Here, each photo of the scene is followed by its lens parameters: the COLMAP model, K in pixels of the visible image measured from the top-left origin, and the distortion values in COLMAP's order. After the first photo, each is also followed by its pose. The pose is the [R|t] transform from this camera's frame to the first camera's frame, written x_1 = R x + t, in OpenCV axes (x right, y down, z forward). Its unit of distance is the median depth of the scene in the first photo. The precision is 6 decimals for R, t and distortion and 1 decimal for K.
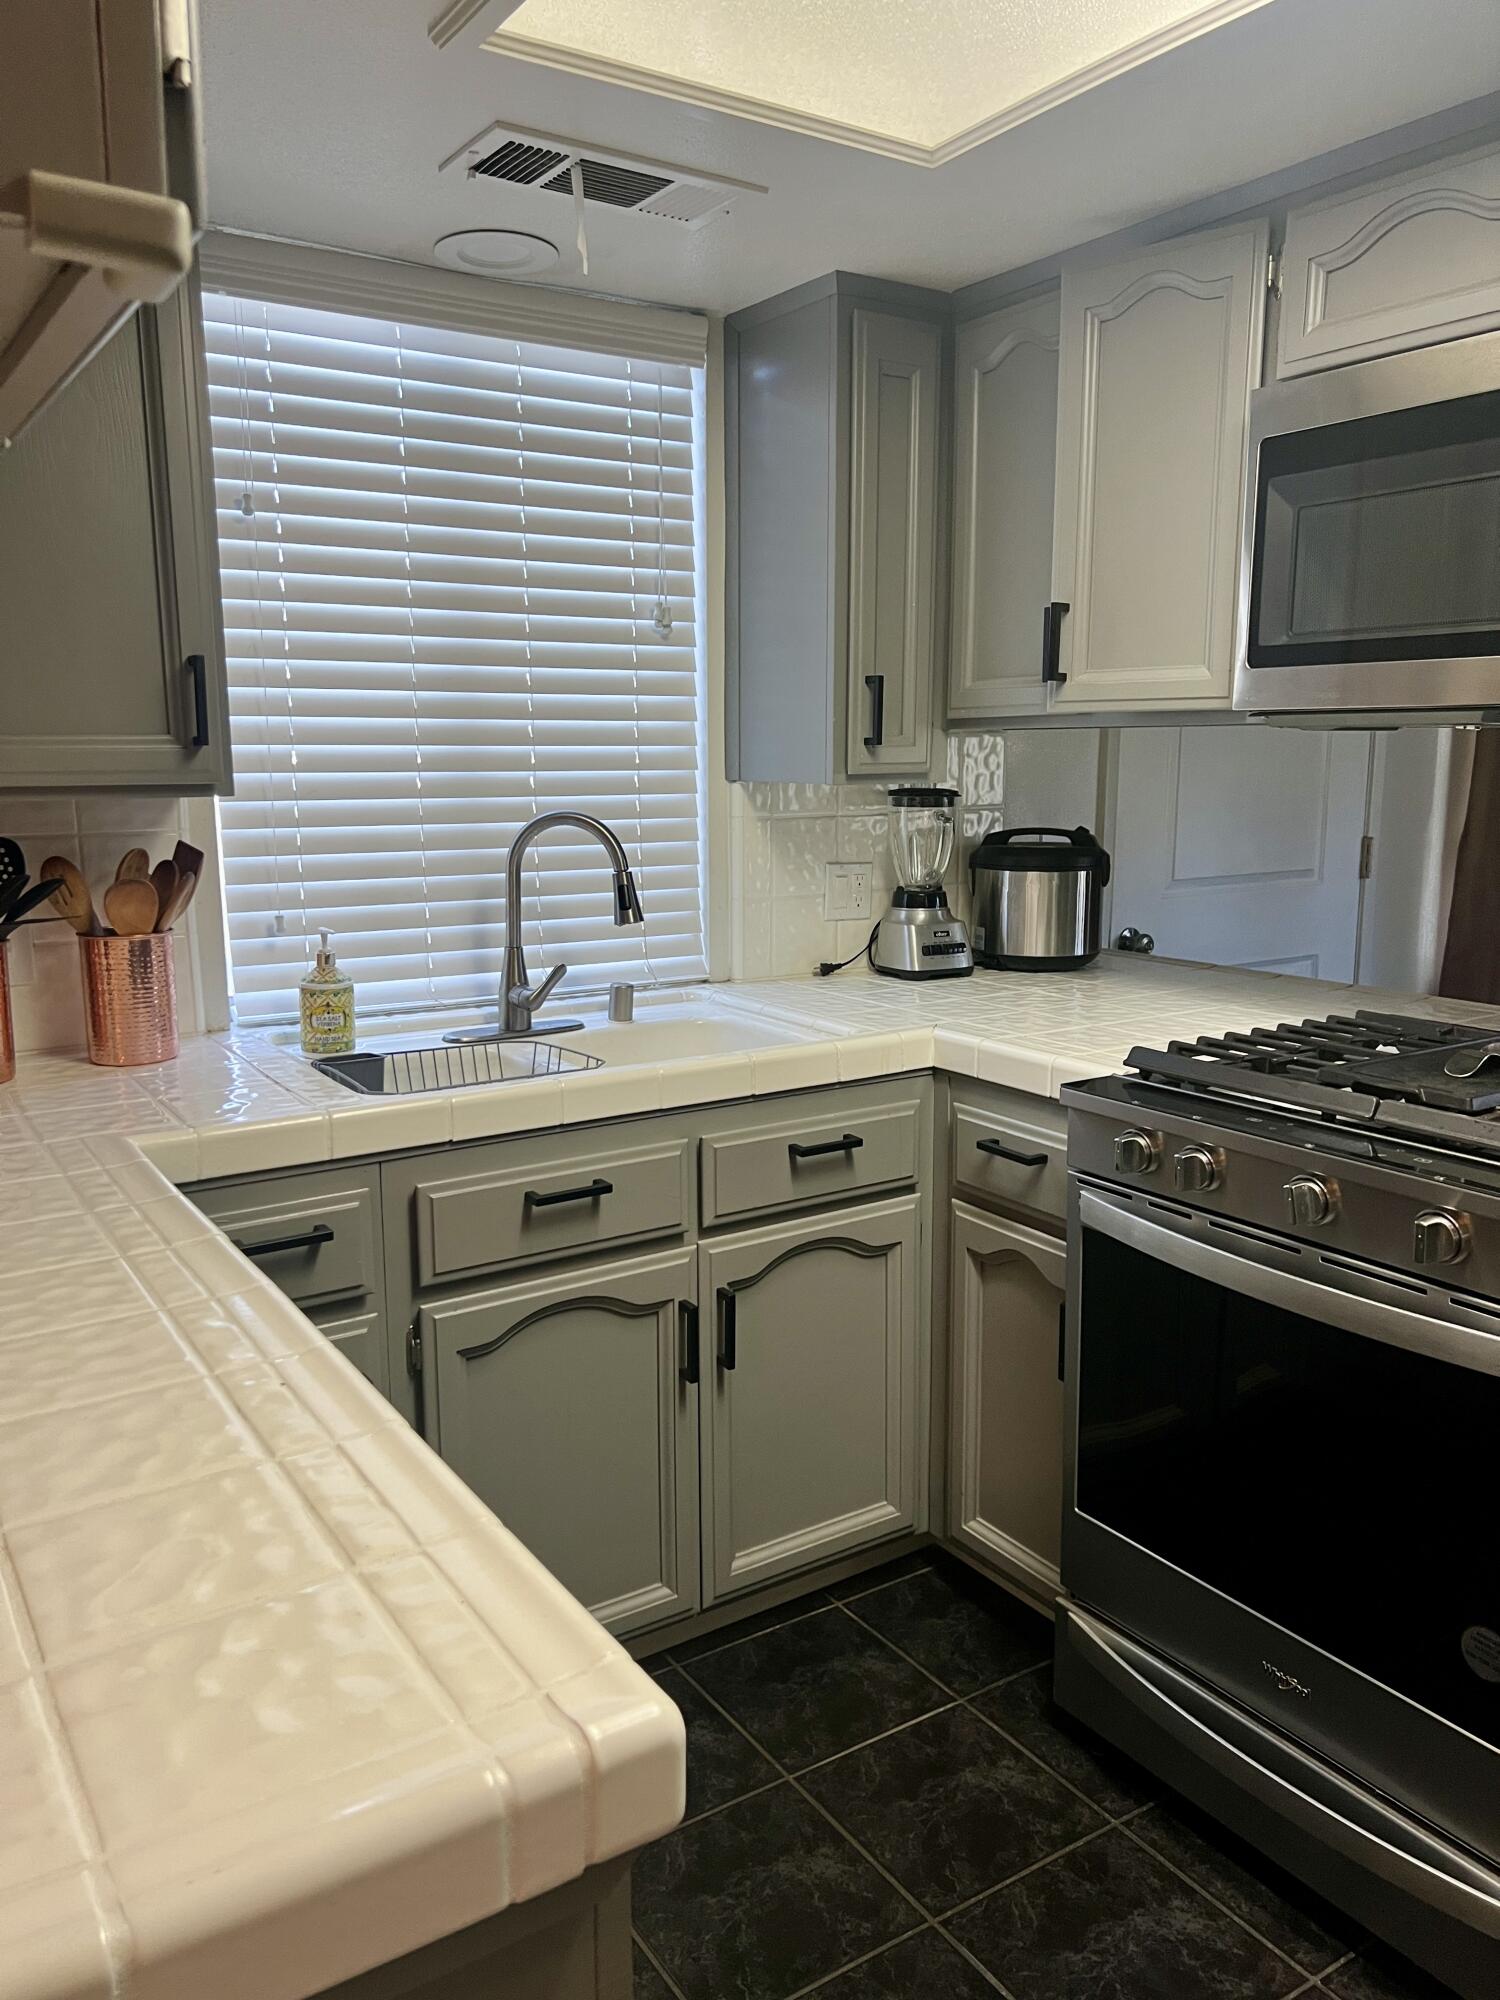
lens RADIAL K [[1495.4, 0, 740.6], [0, 1495.4, 1029.9], [0, 0, 1]] dist [0.062814, -0.072777]
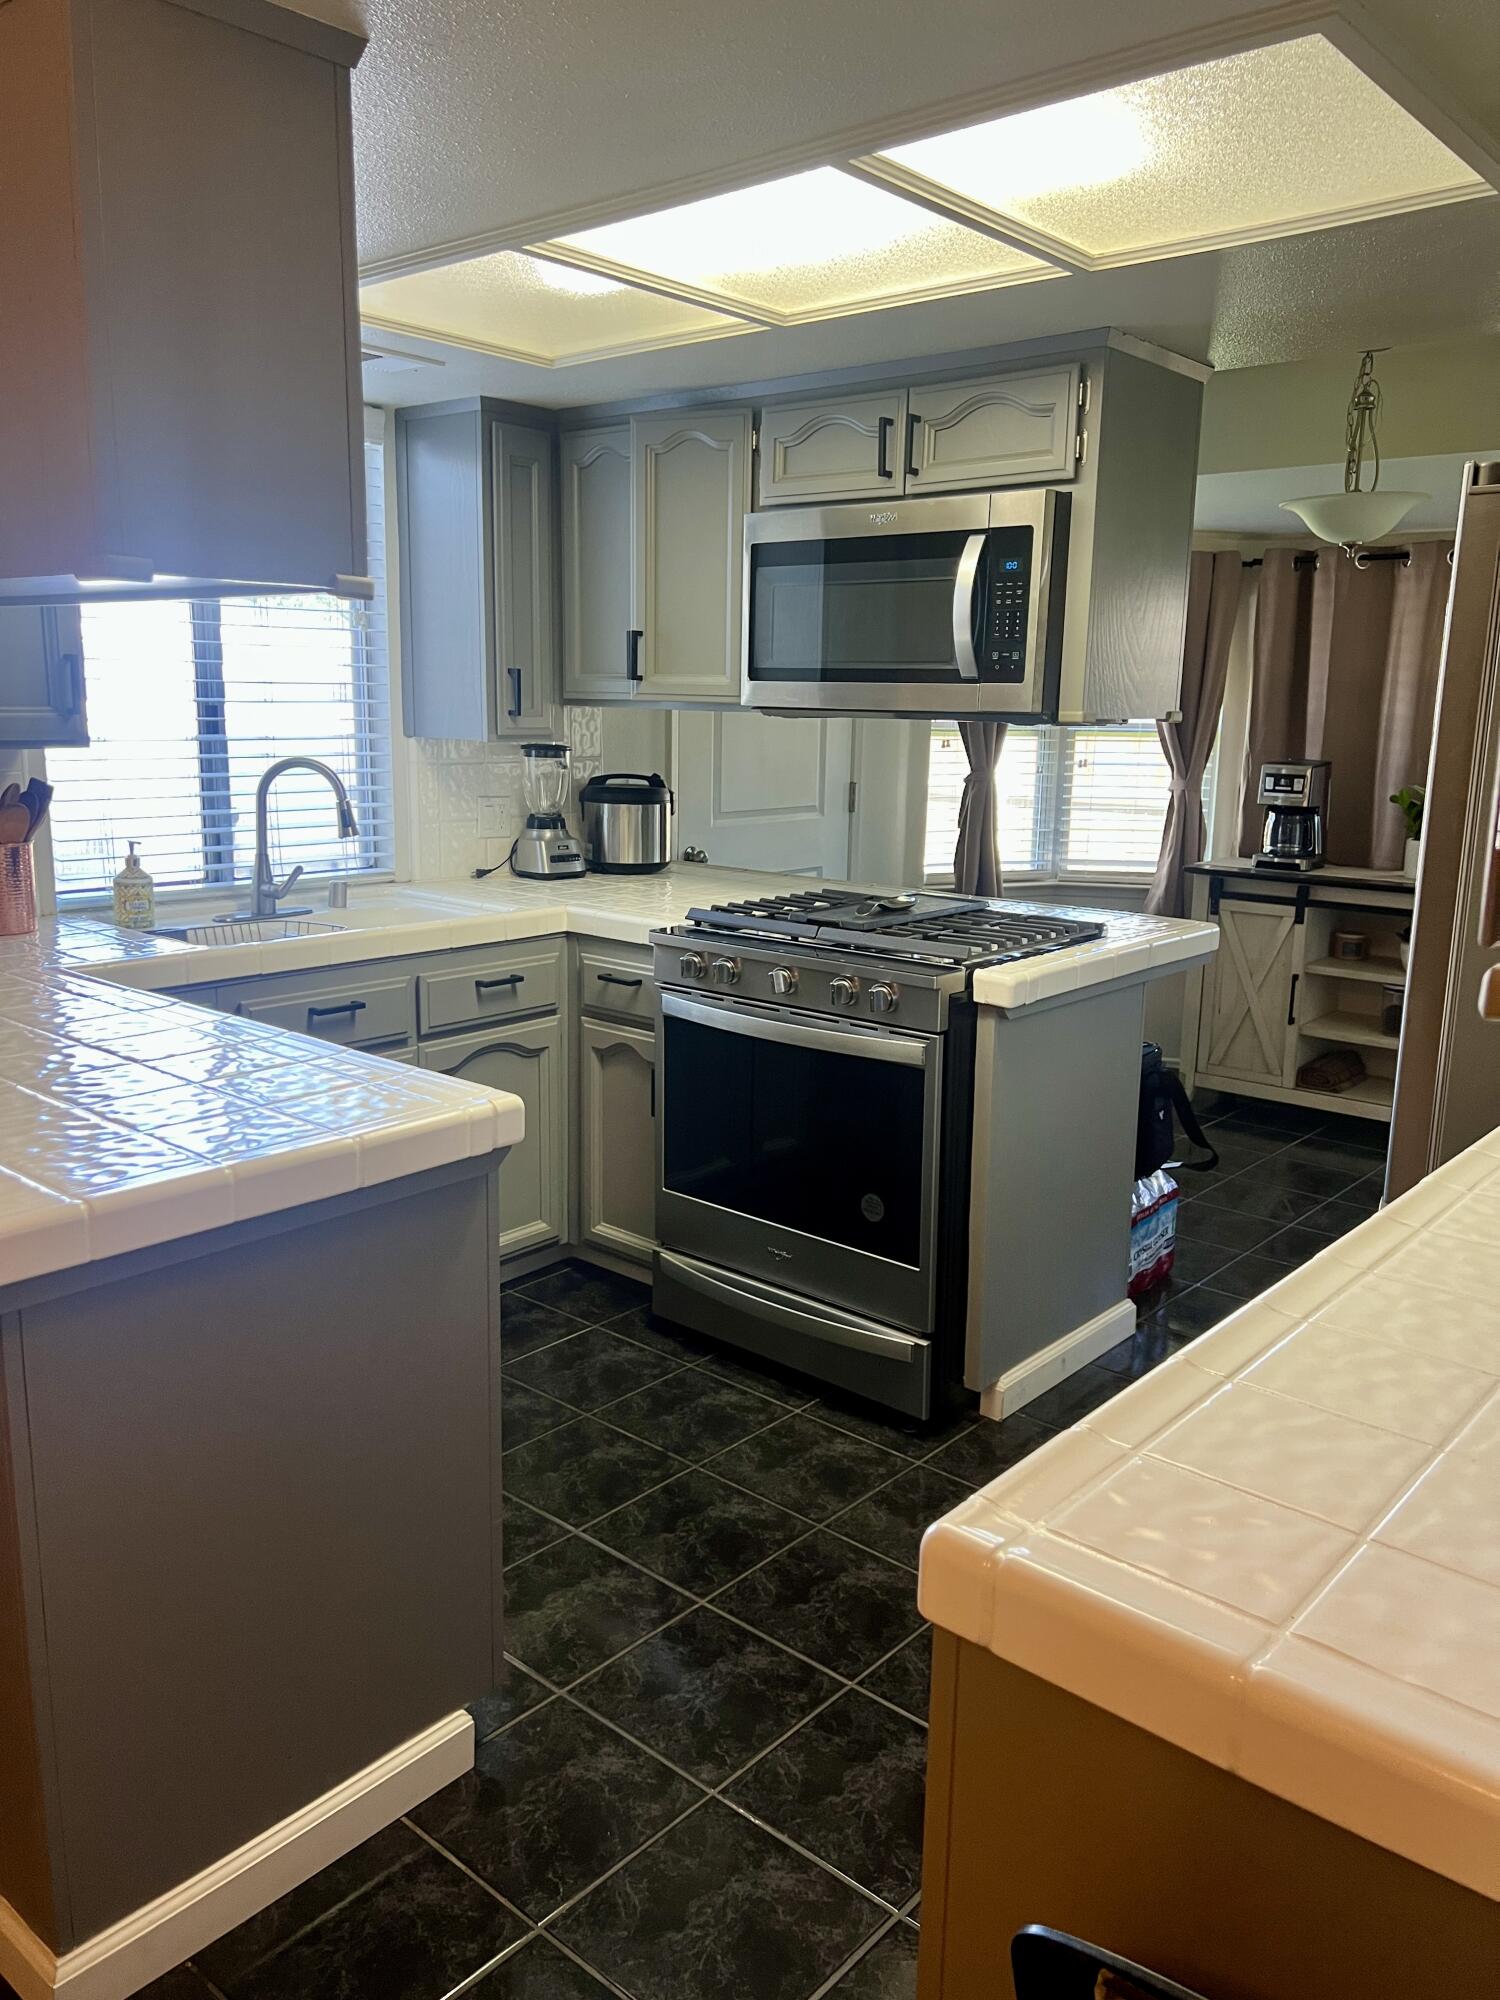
lens RADIAL K [[1495.4, 0, 747.6], [0, 1495.4, 1002.6], [0, 0, 1]] dist [0.062814, -0.072777]
pose [[0.960600, -0.033836, 0.275867, -0.114834], [0.028114, 0.999300, 0.024673, 0.064623], [-0.276508, -0.015945, 0.960879, -0.508627]]
